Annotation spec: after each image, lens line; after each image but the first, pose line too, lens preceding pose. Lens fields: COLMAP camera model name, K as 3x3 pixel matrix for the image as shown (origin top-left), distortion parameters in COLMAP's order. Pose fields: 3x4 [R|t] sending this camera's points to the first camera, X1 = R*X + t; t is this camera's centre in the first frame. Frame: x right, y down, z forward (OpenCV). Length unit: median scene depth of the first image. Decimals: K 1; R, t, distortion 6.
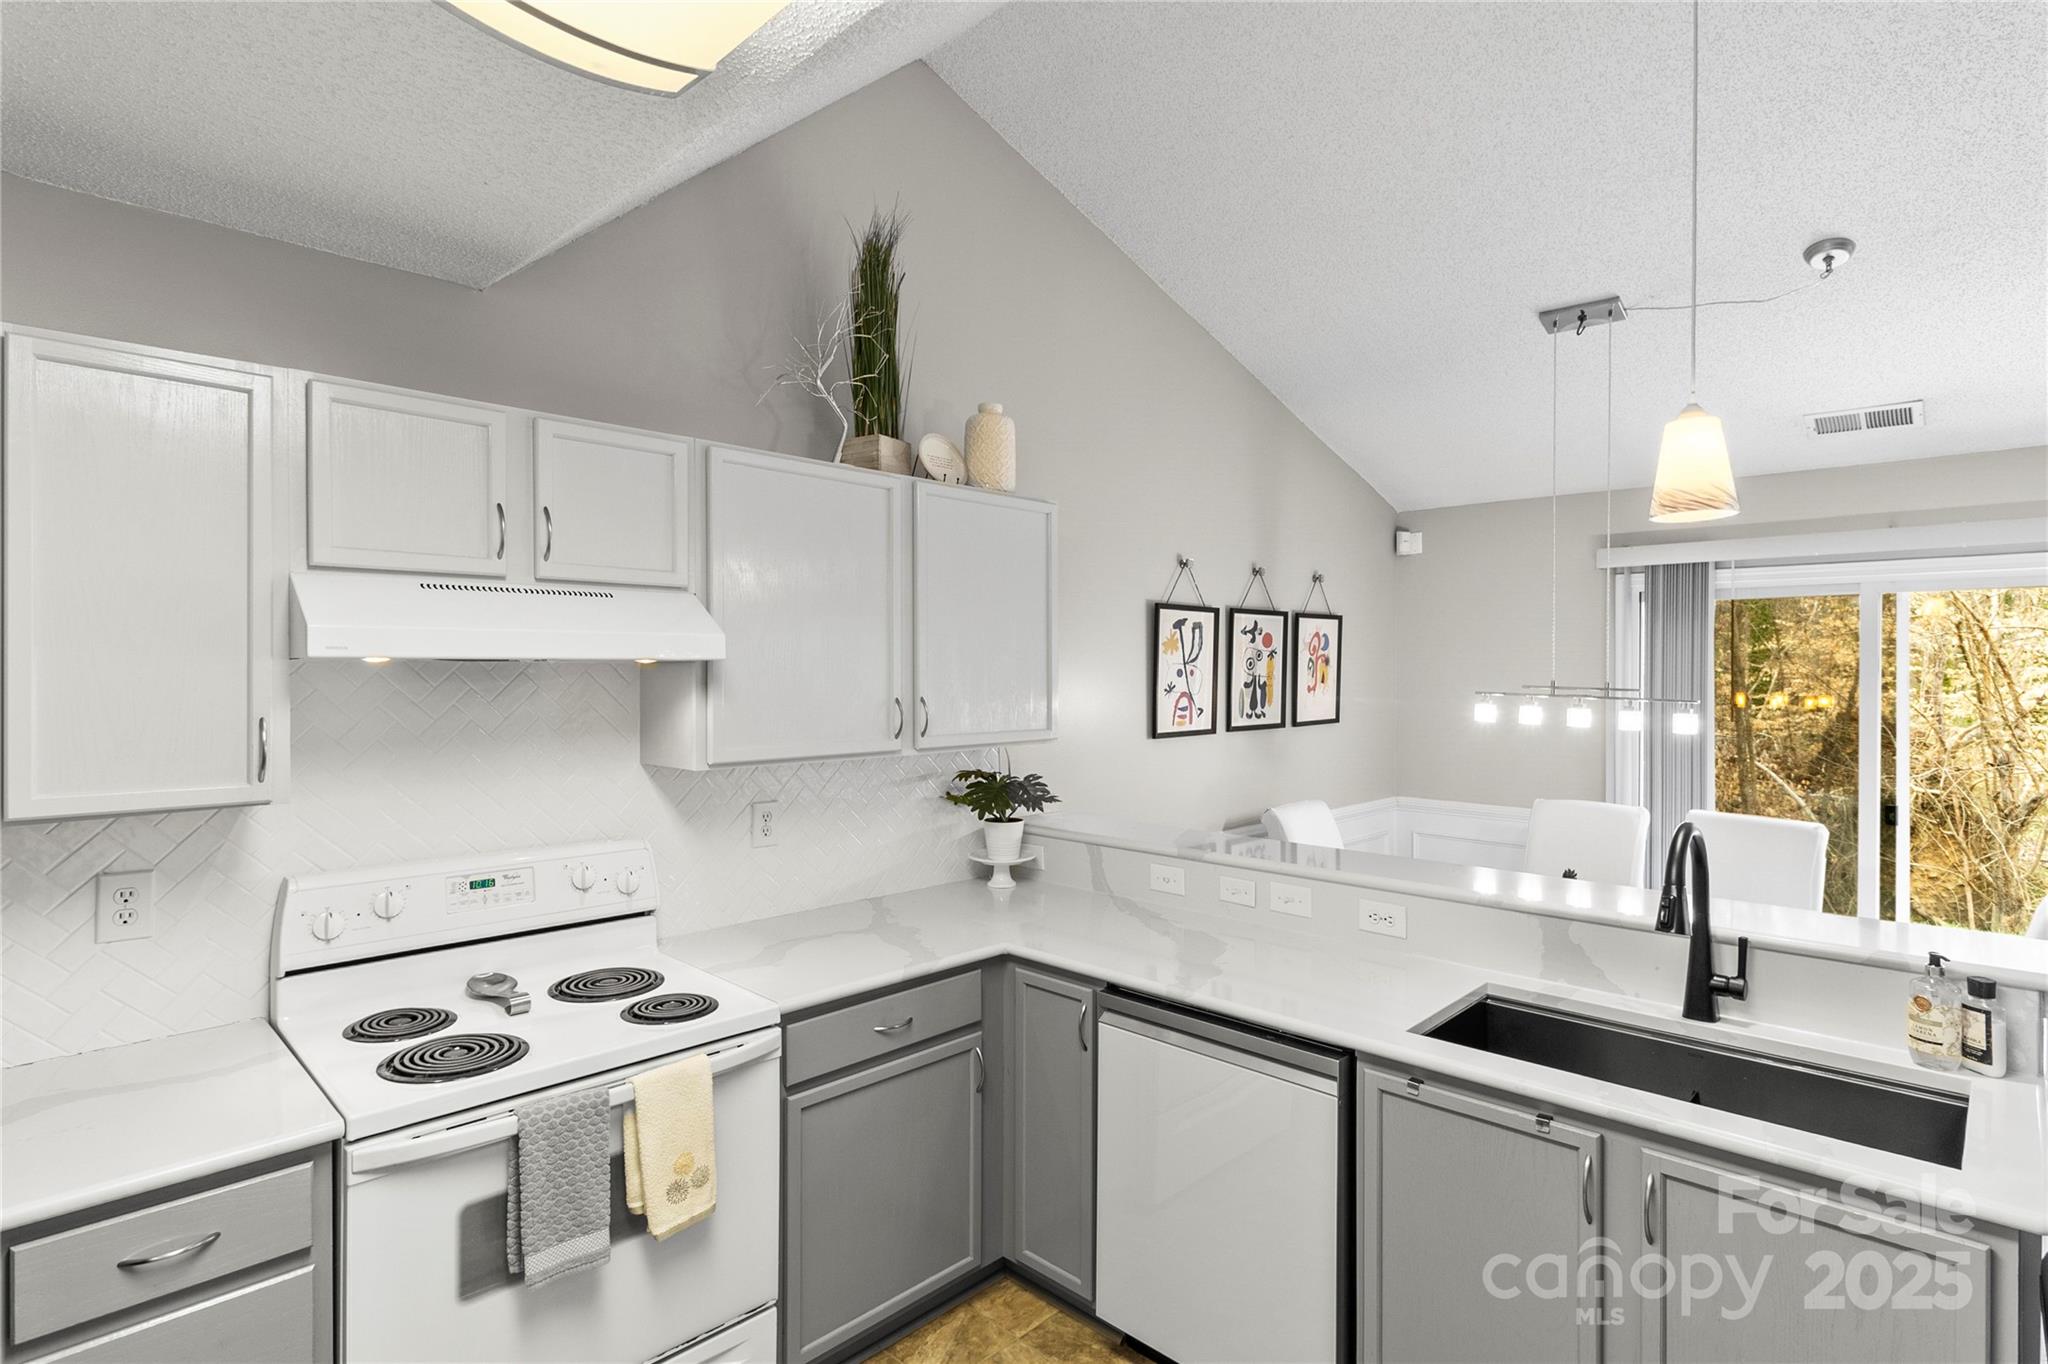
lens RADIAL K [[998.8, 0, 1034.7], [0, 998.8, 678.5], [0, 0, 1]] dist [-0.006377, -0.000879]
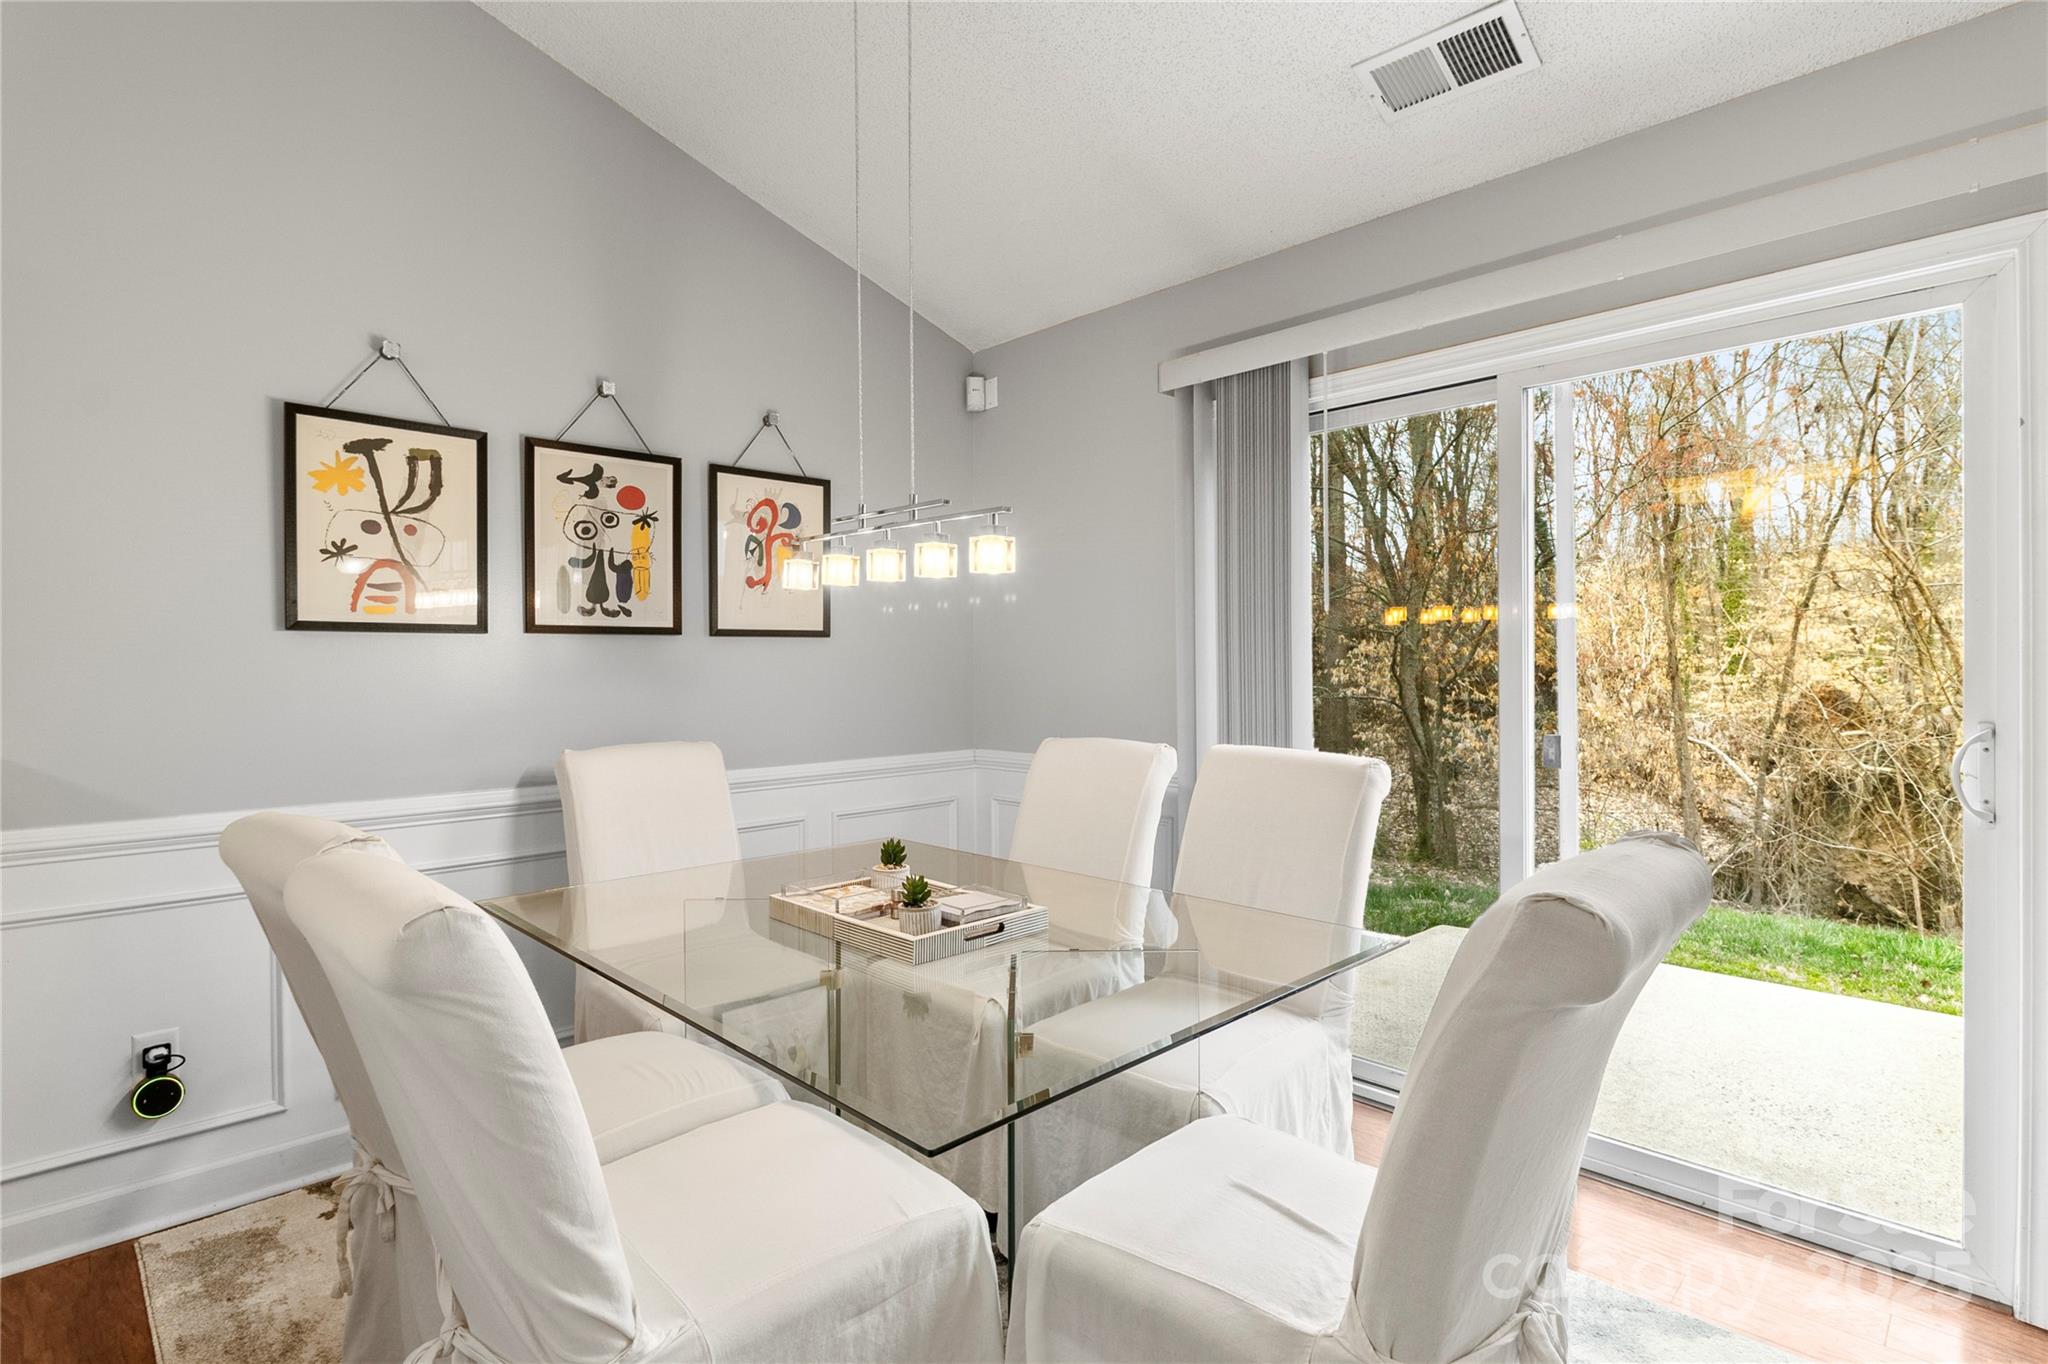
lens RADIAL K [[998.8, 0, 1025.1], [0, 998.8, 675.2], [0, 0, 1]] dist [-0.006377, -0.000879]
pose [[0.999959, -0.009104, -0.000181, 0.495530], [0.009105, 0.999958, 0.001446, 0.080052], [0.000168, -0.001448, 0.999999, 0.351658]]
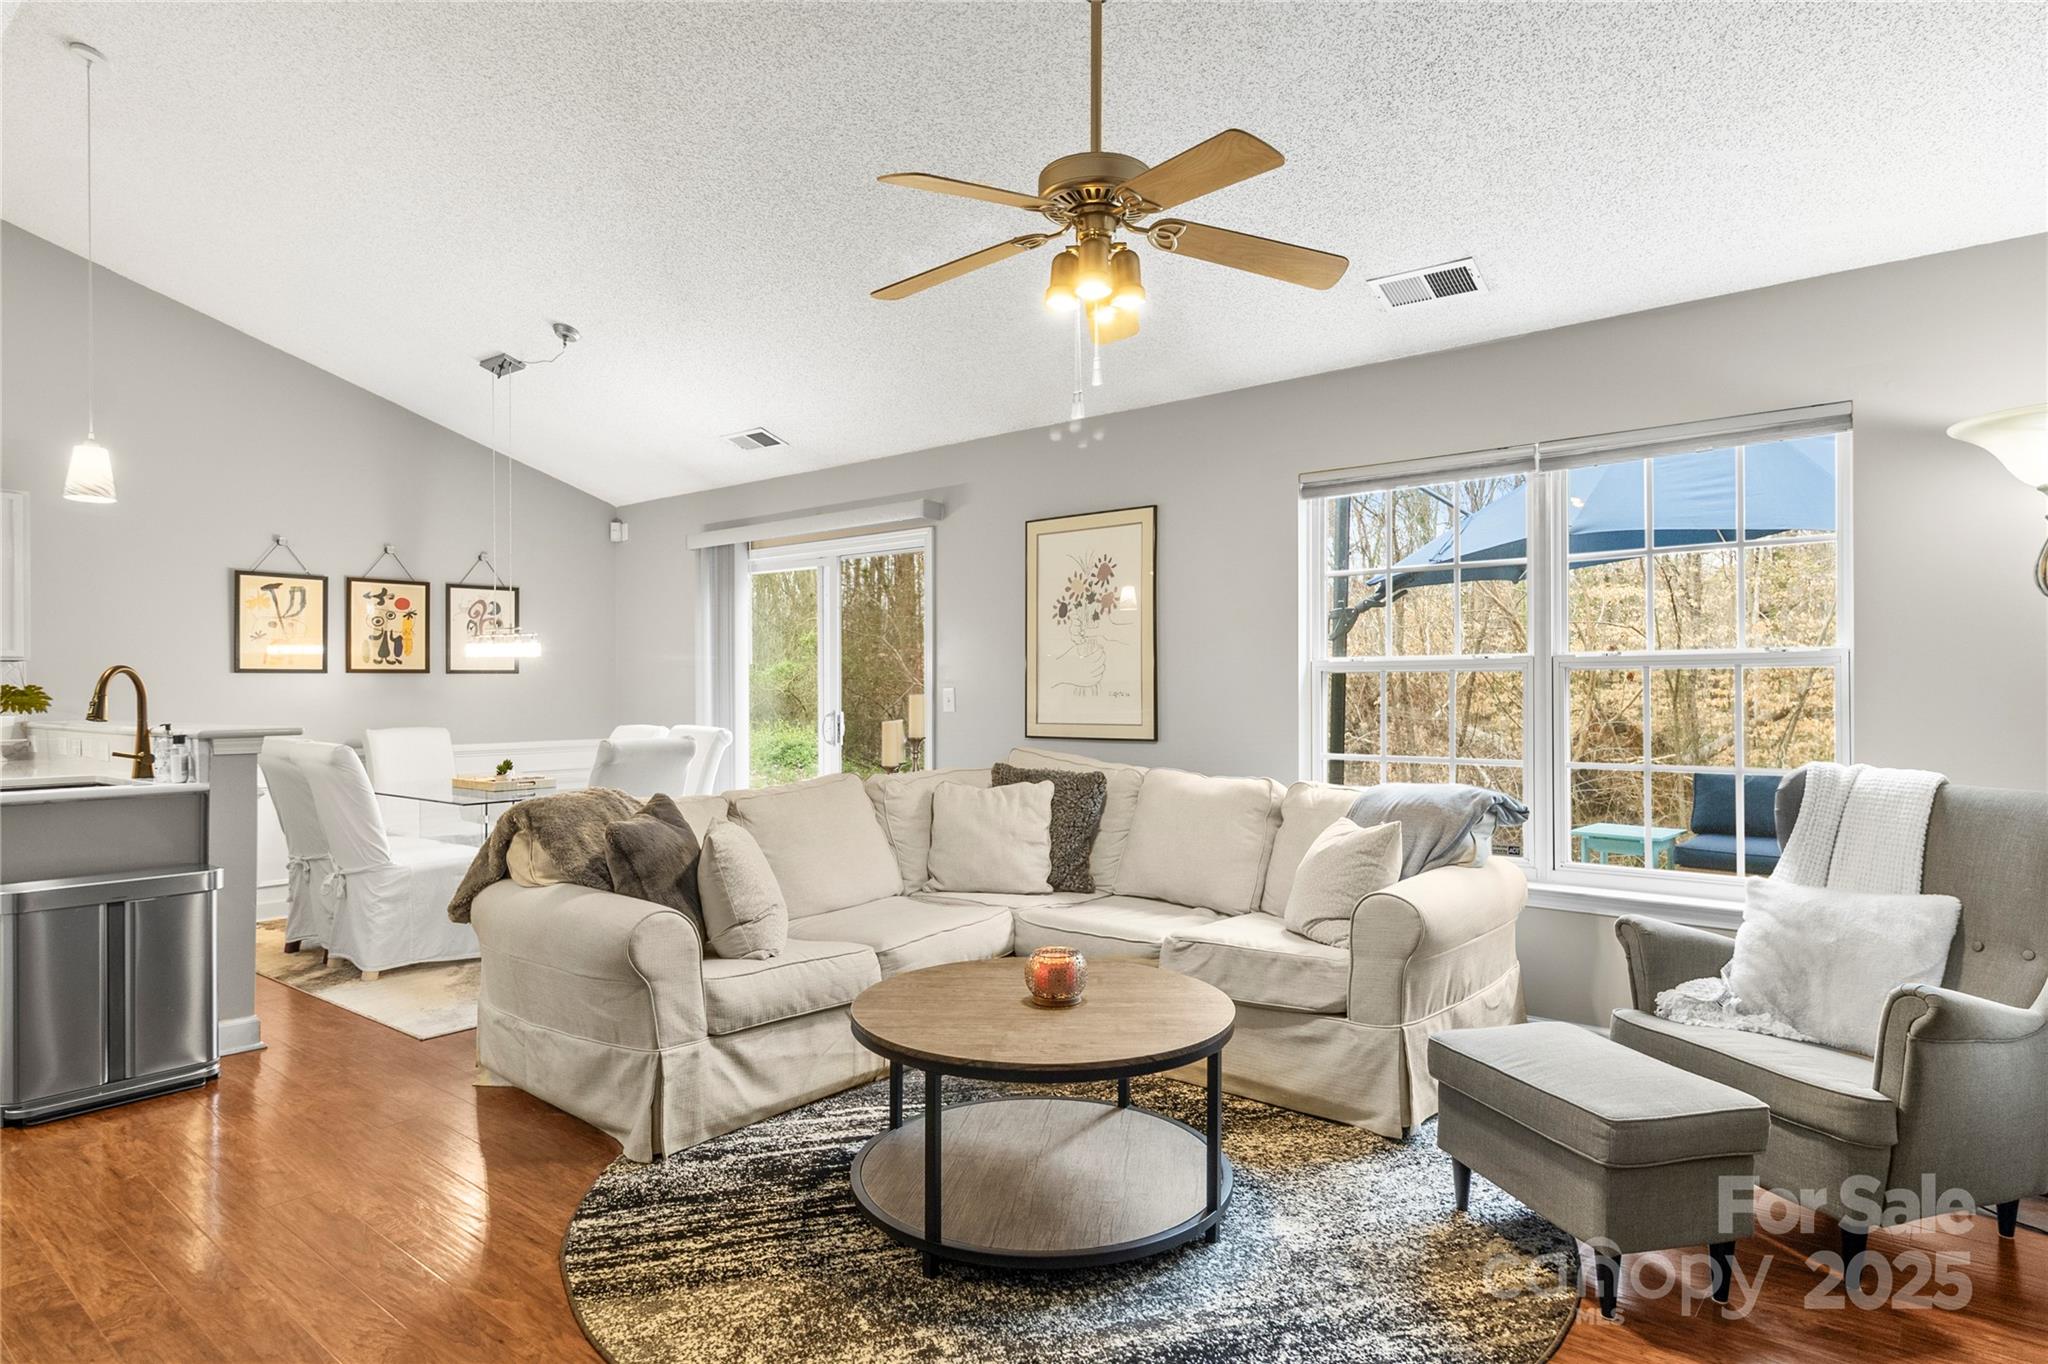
lens RADIAL K [[1122.8, 0, 1010.8], [0, 1122.8, 689.8], [0, 0, 1]] dist [0.001866, -0.000044]
pose [[0.994648, -0.007719, 0.103033, 0.871701], [0.008733, 0.999918, -0.009396, 0.093646], [-0.102952, 0.010245, 0.994634, -0.521677]]
